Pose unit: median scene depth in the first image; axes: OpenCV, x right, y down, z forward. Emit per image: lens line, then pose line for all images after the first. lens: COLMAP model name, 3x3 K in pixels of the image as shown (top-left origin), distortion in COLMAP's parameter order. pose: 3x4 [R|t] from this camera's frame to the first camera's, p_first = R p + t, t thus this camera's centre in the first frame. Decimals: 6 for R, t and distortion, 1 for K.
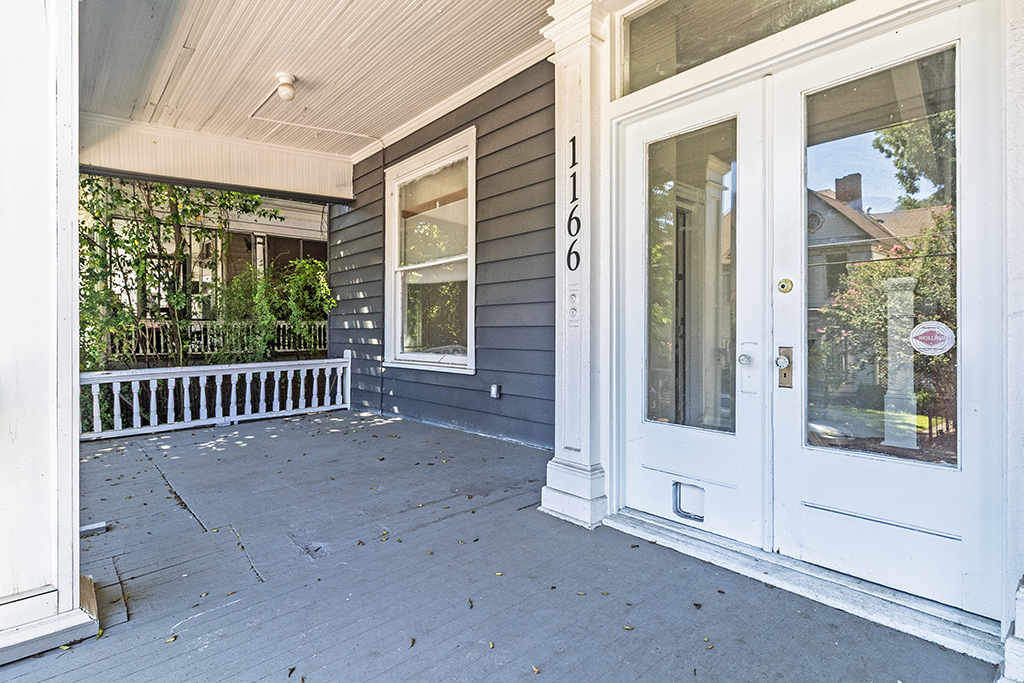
lens RADIAL K [[514.4, 0, 510.3], [0, 514.4, 338.4], [0, 0, 1]] dist [0.000101, -0.000438]
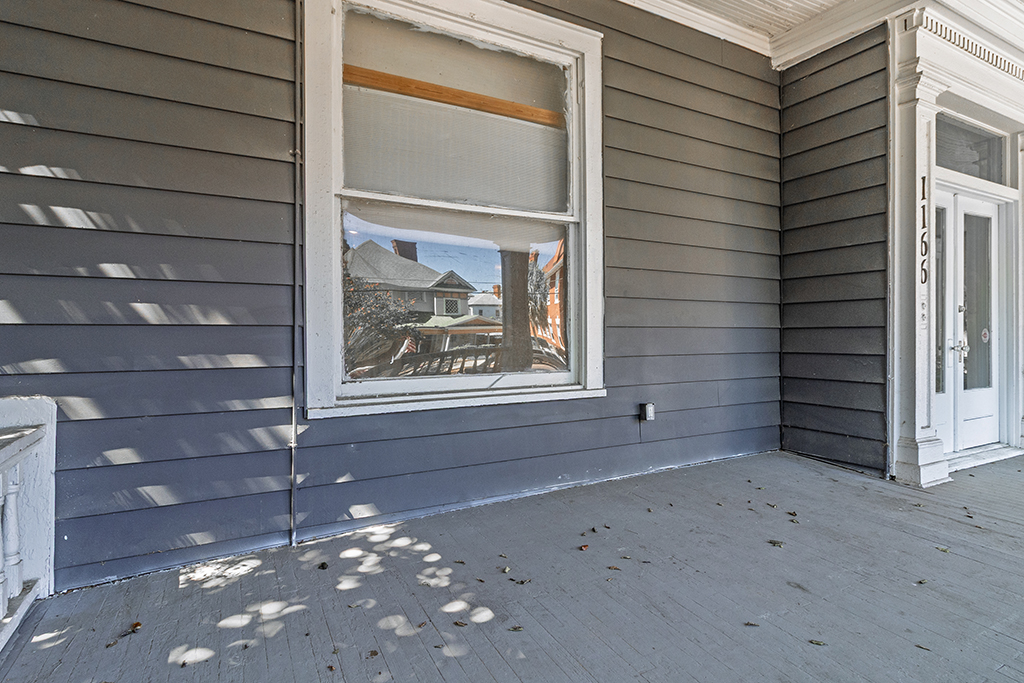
lens RADIAL K [[490.3, 0, 510.3], [0, 490.3, 333.3], [0, 0, 1]] dist [0.001567, -0.000016]
pose [[0.260459, -0.002975, 0.965480, -0.726886], [0.014965, 0.999888, -0.000956, -0.013808], [-0.965369, 0.014697, 0.260475, 0.937789]]
